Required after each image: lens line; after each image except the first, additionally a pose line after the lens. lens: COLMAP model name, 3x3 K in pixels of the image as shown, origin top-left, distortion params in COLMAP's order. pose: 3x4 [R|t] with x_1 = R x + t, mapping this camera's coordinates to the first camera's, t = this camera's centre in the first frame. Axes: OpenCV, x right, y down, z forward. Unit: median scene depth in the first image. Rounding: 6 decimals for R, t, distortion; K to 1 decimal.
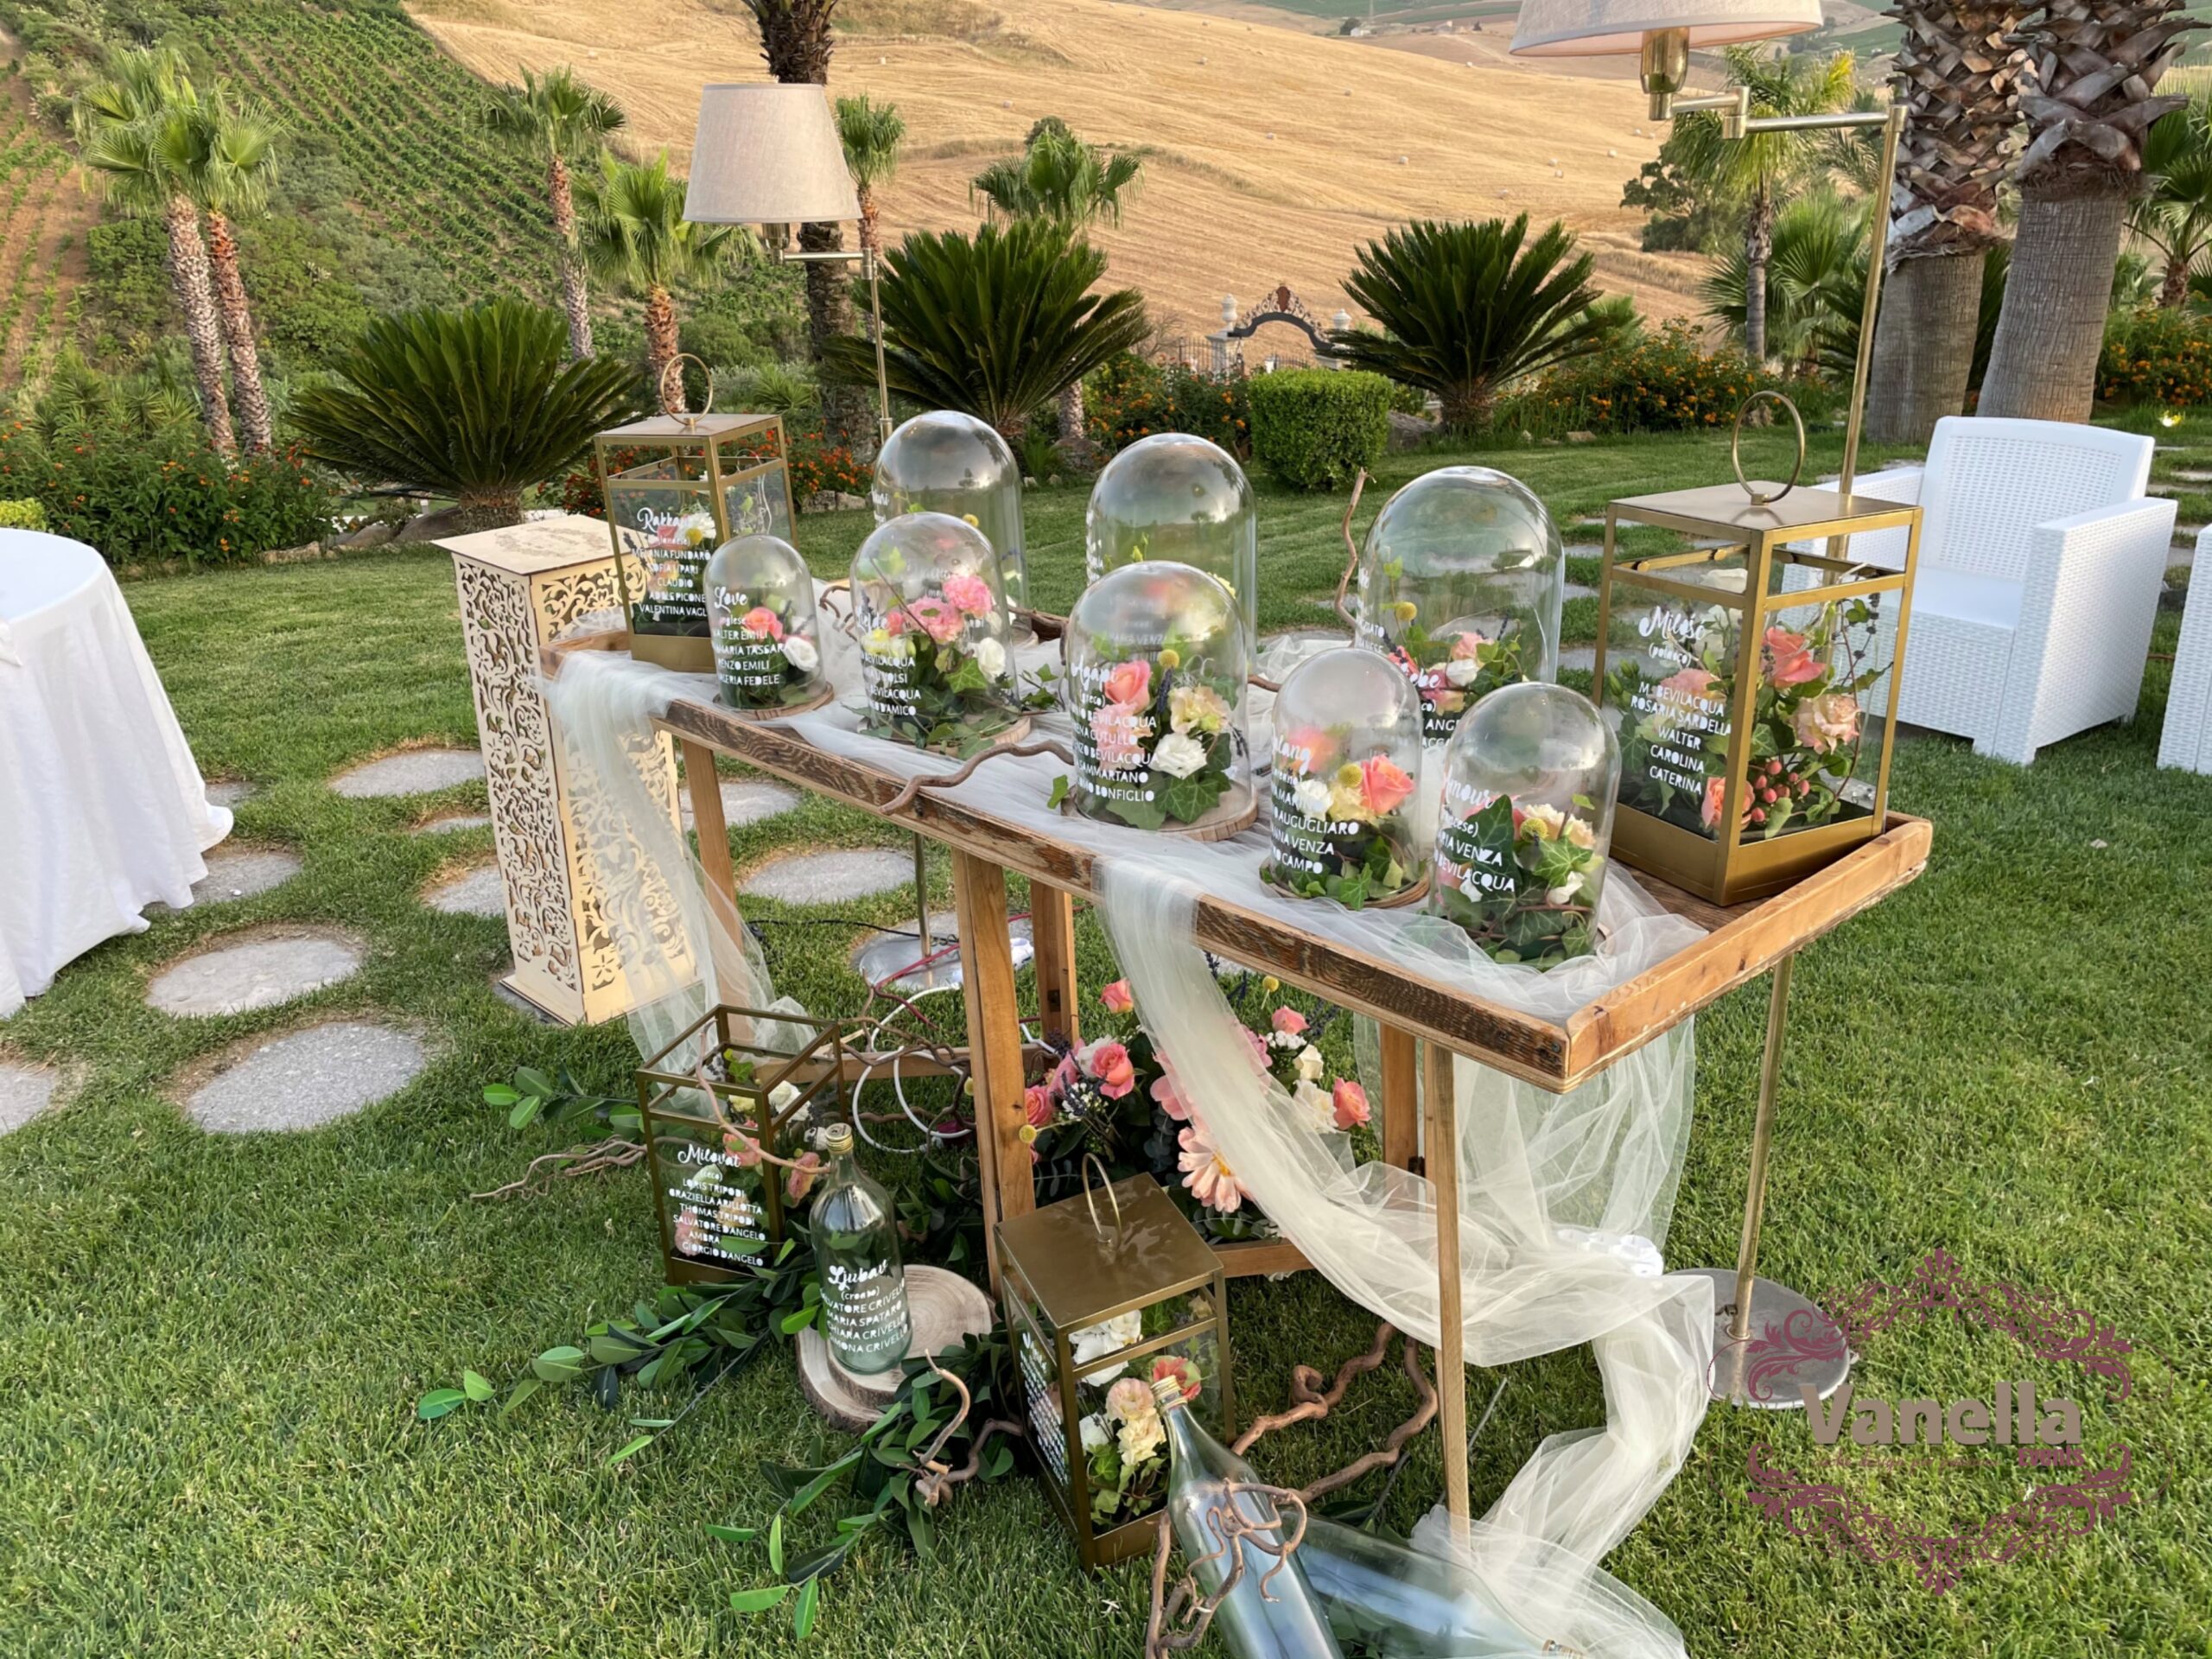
lens RADIAL K [[1694.3, 0, 1096.1], [0, 1694.3, 834.9], [0, 0, 1]] dist [0.087422, -0.113067]
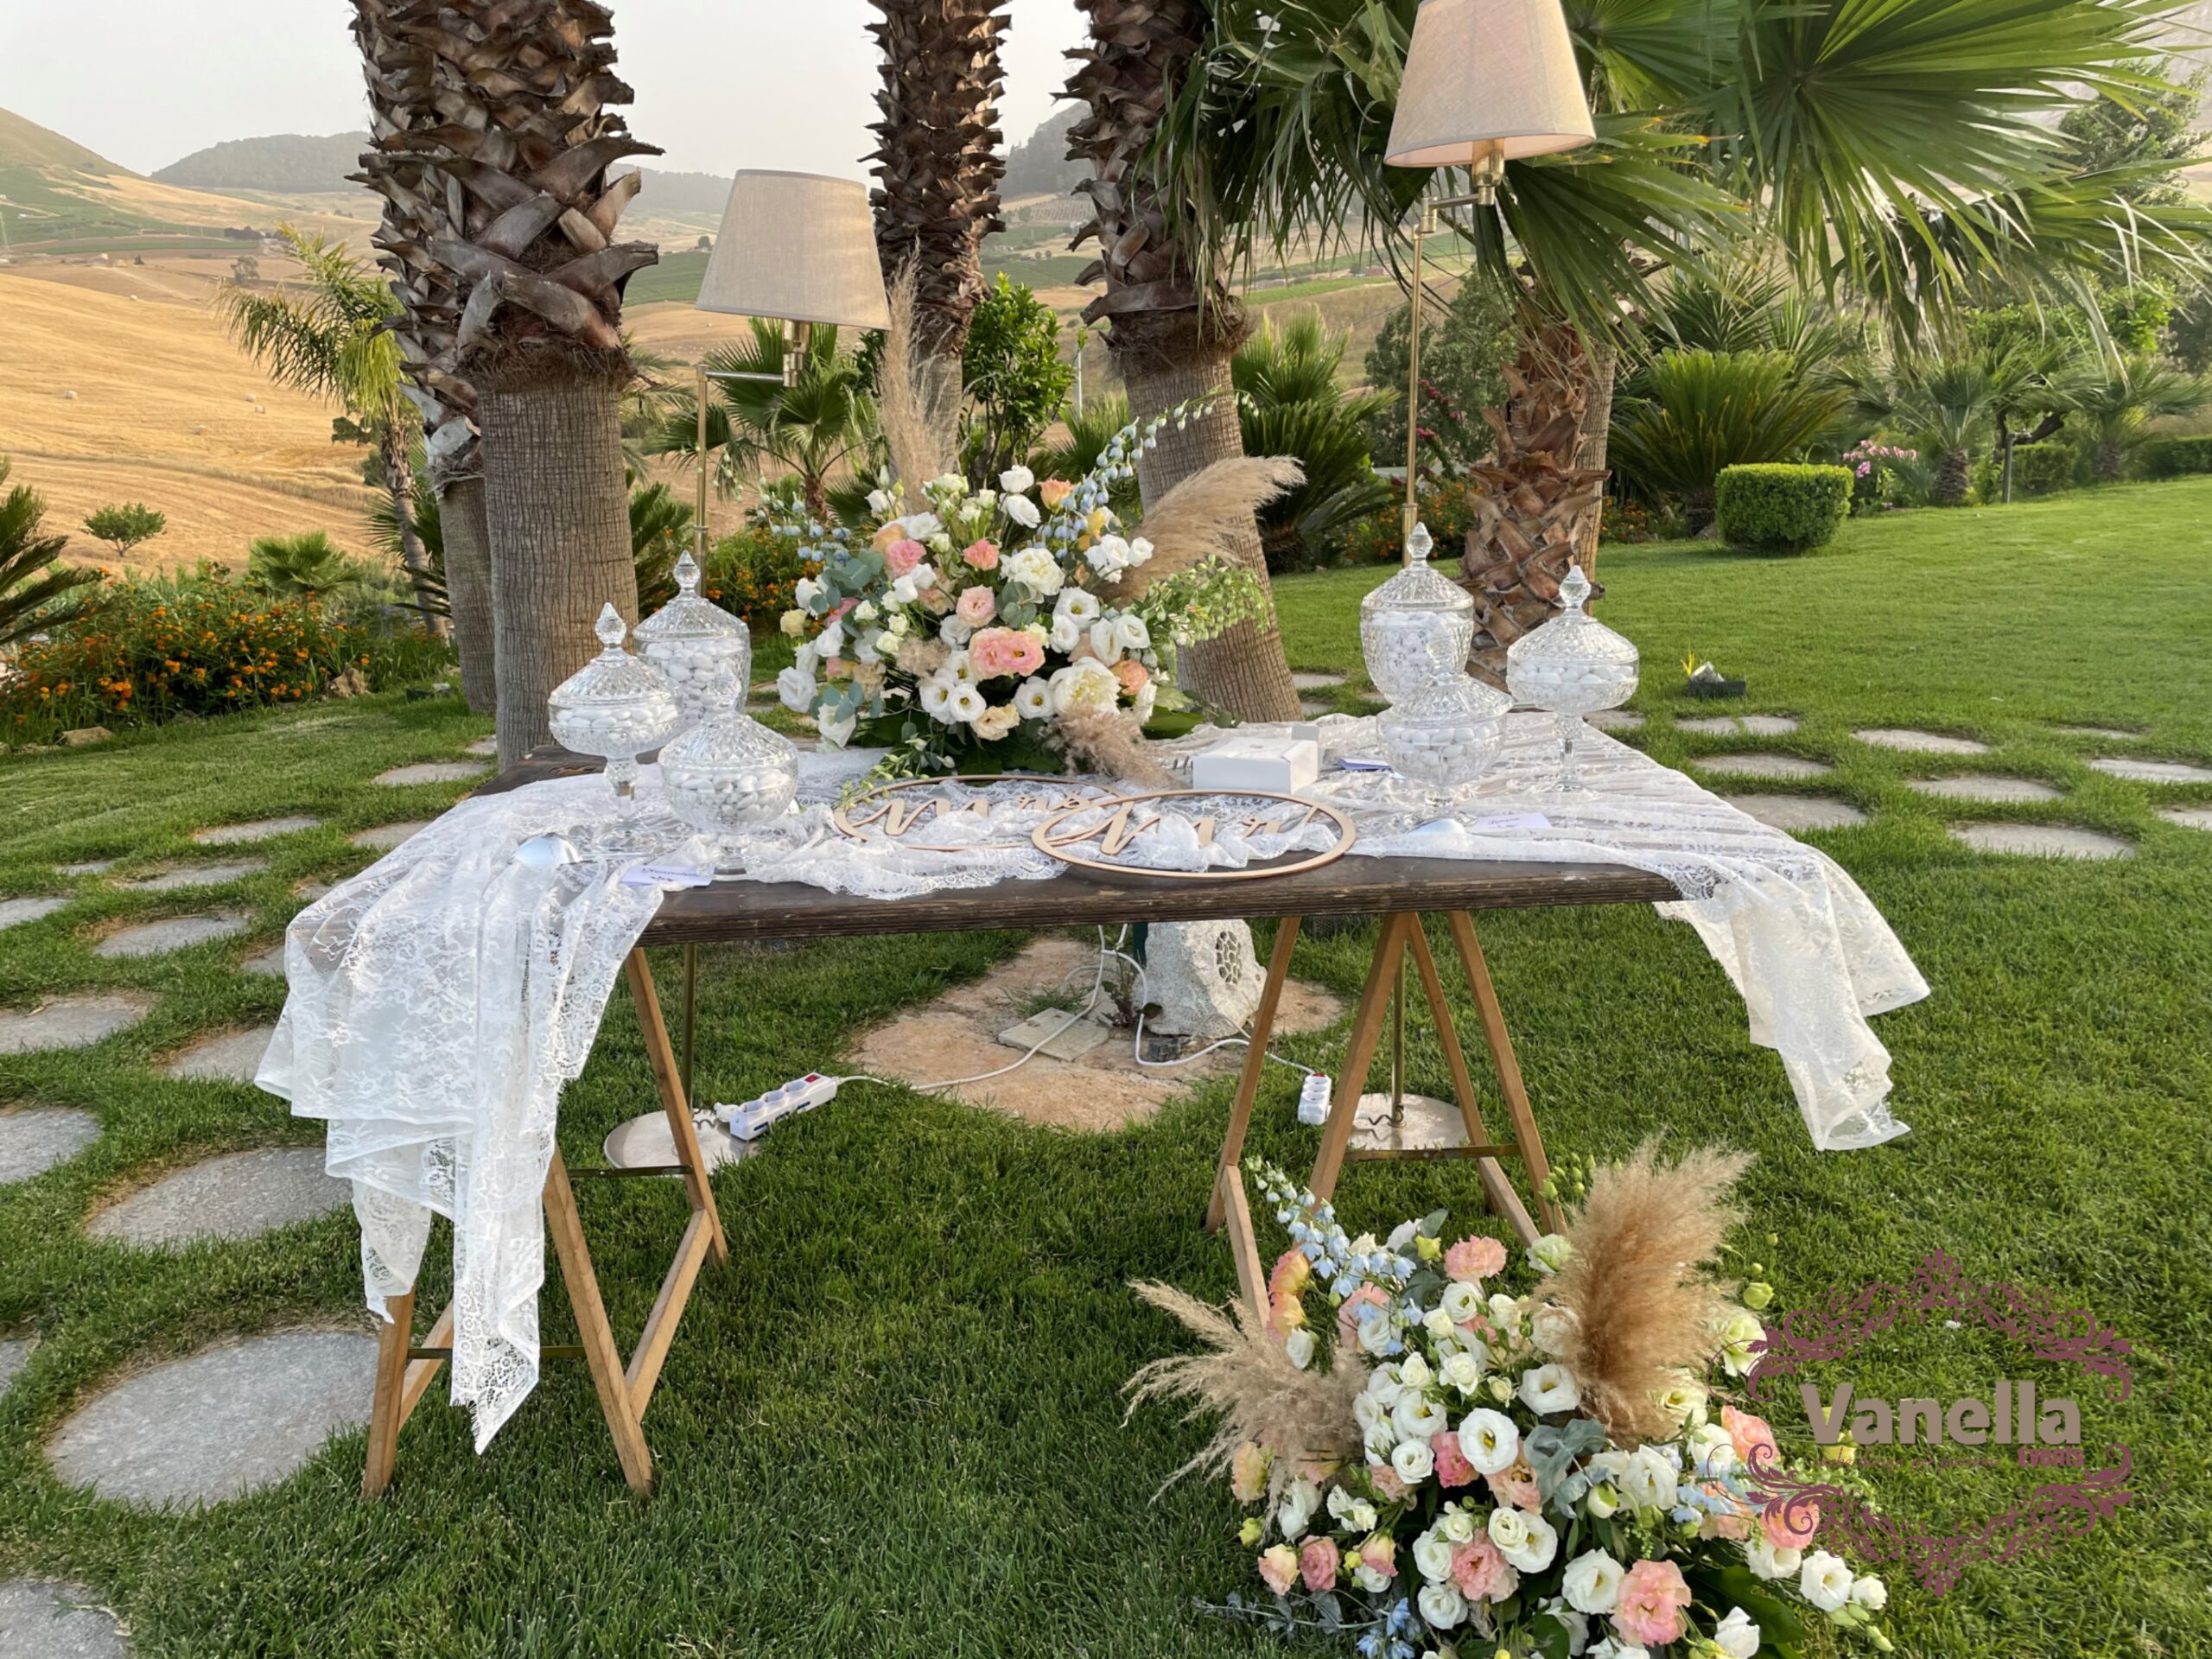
lens RADIAL K [[1670.9, 0, 1131.4], [0, 1670.9, 931.2], [0, 0, 1]] dist [-0.001251, -0.035281]
pose [[0.762371, -0.188729, 0.619009, 0.199503], [0.228376, 0.973449, 0.015526, -0.076887], [-0.605504, 0.129530, 0.785230, 0.243230]]
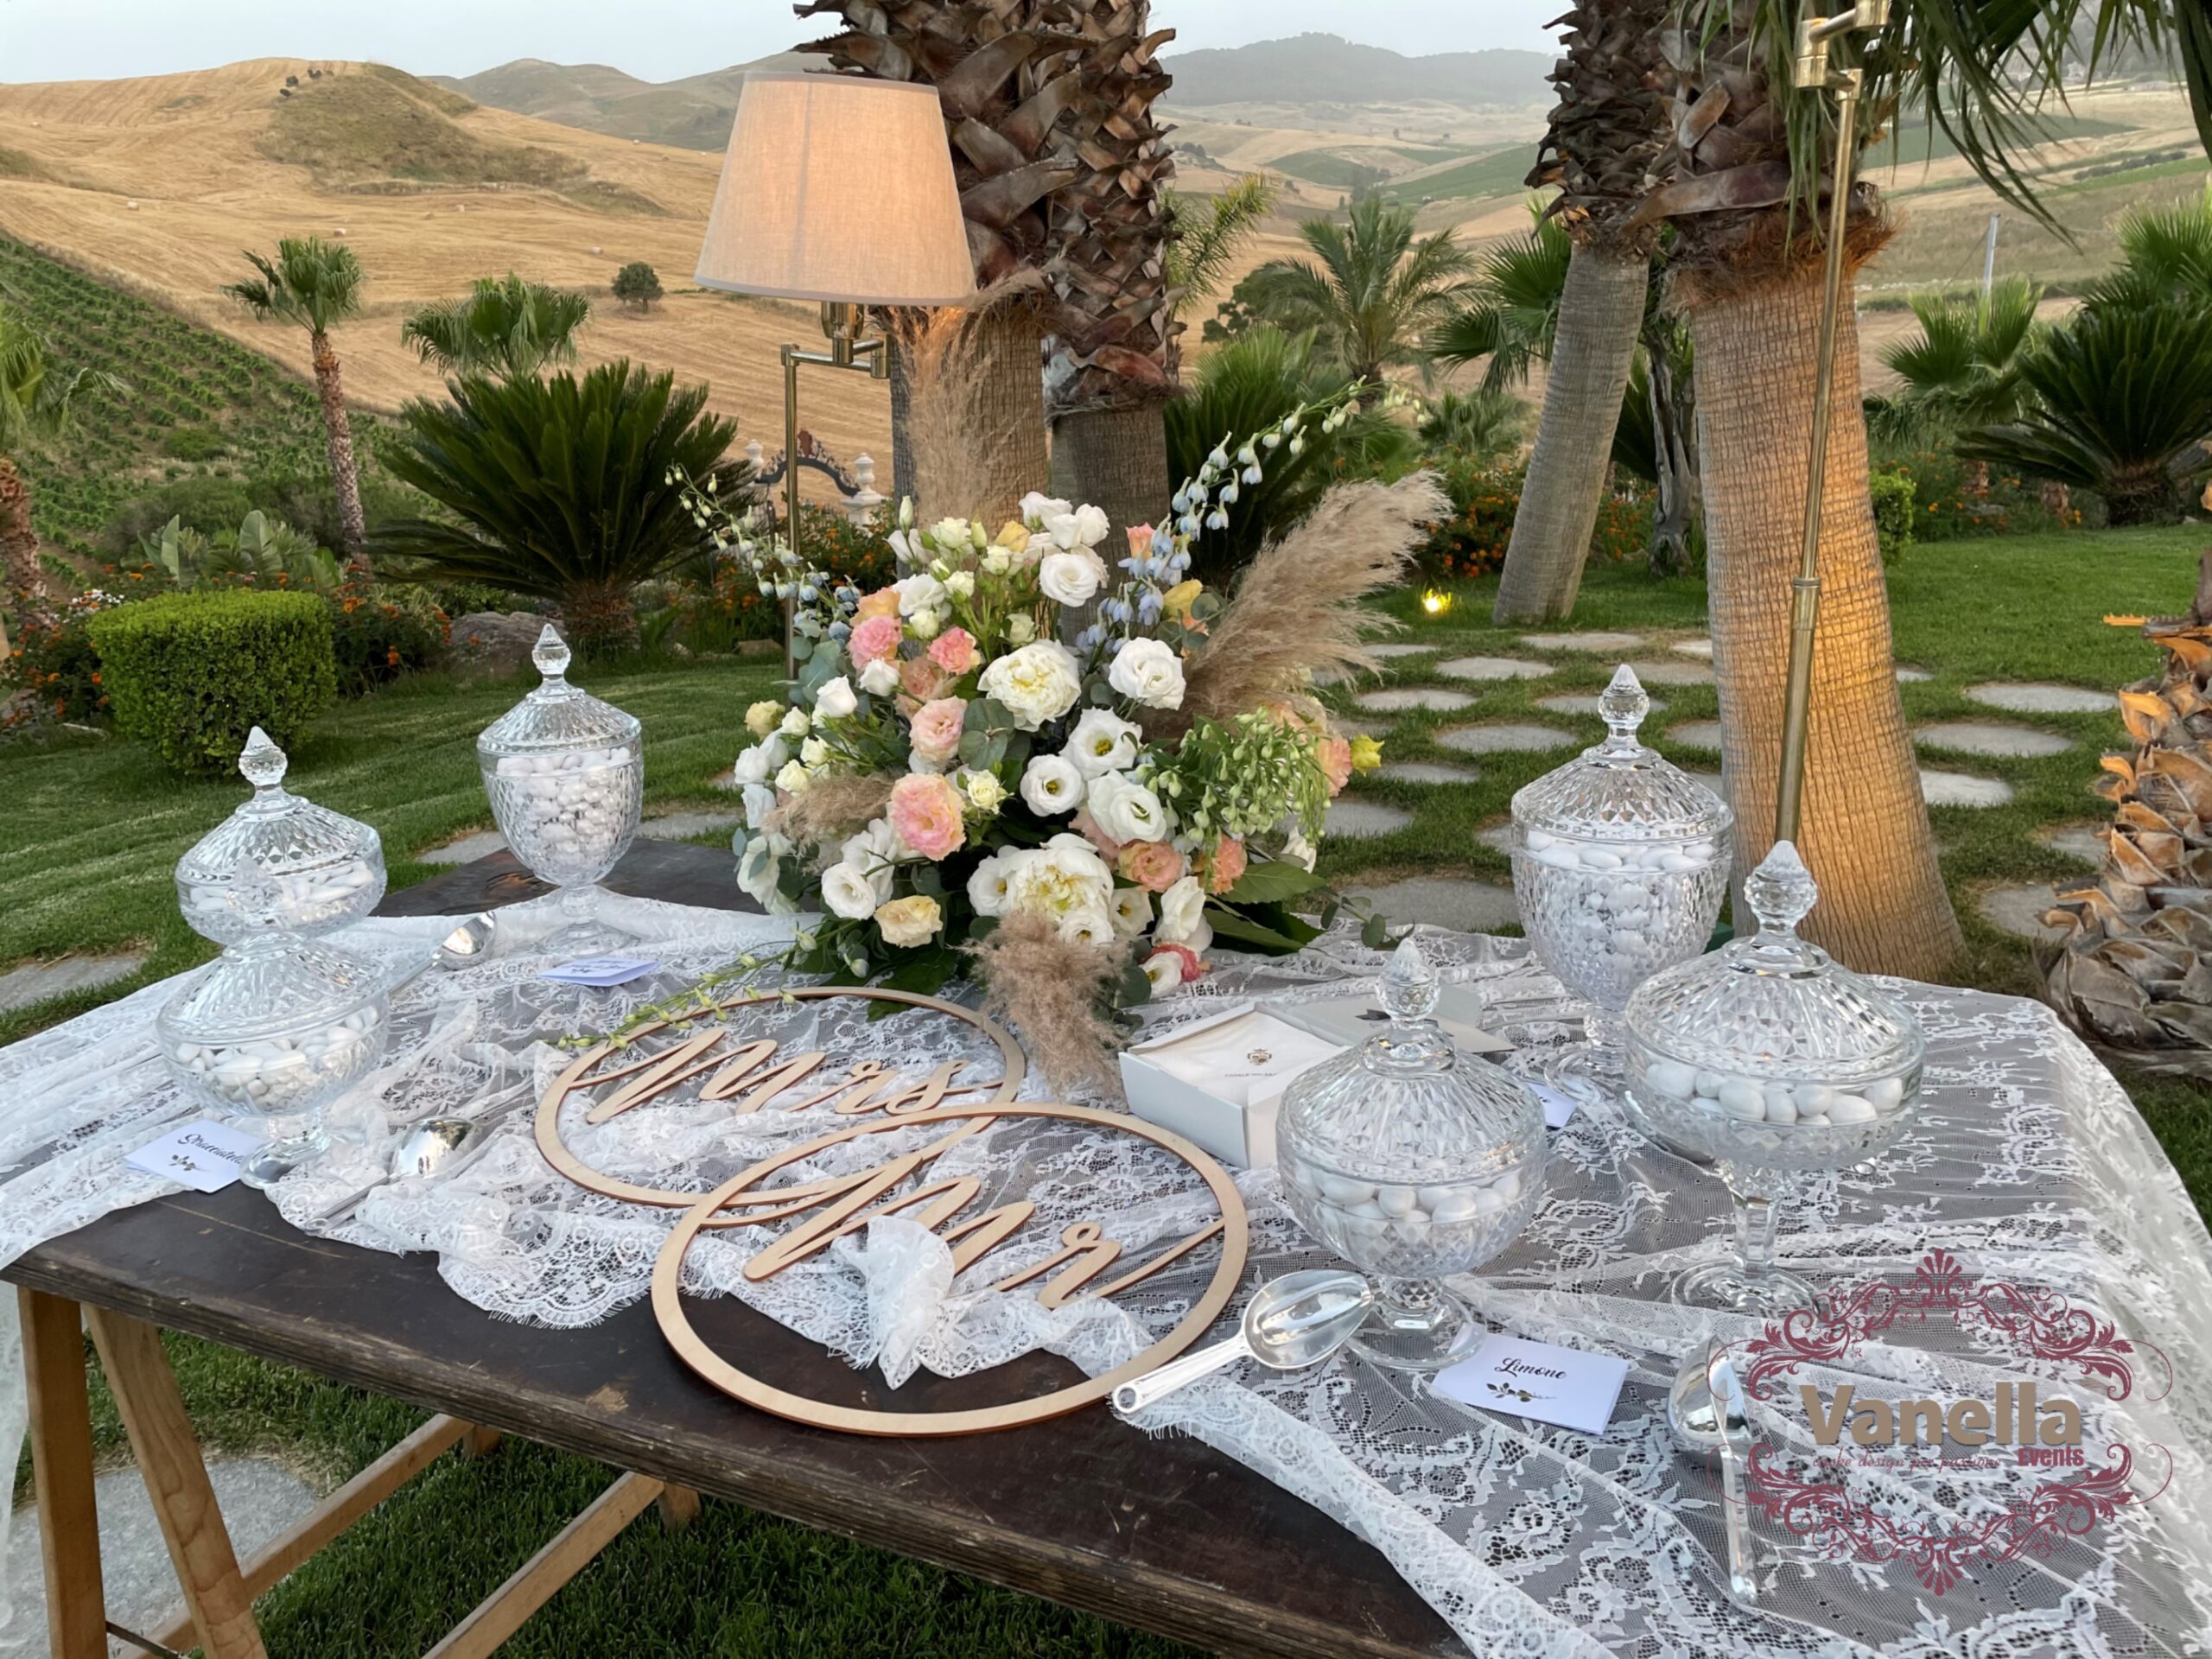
lens RADIAL K [[1694.3, 0, 1096.1], [0, 1694.3, 834.9], [0, 0, 1]] dist [0.087422, -0.113067]
pose [[0.978433, -0.076901, 0.191717, 0.336048], [0.090786, 0.993765, -0.064716, -0.105097], [-0.185545, 0.080726, 0.979314, 0.287608]]
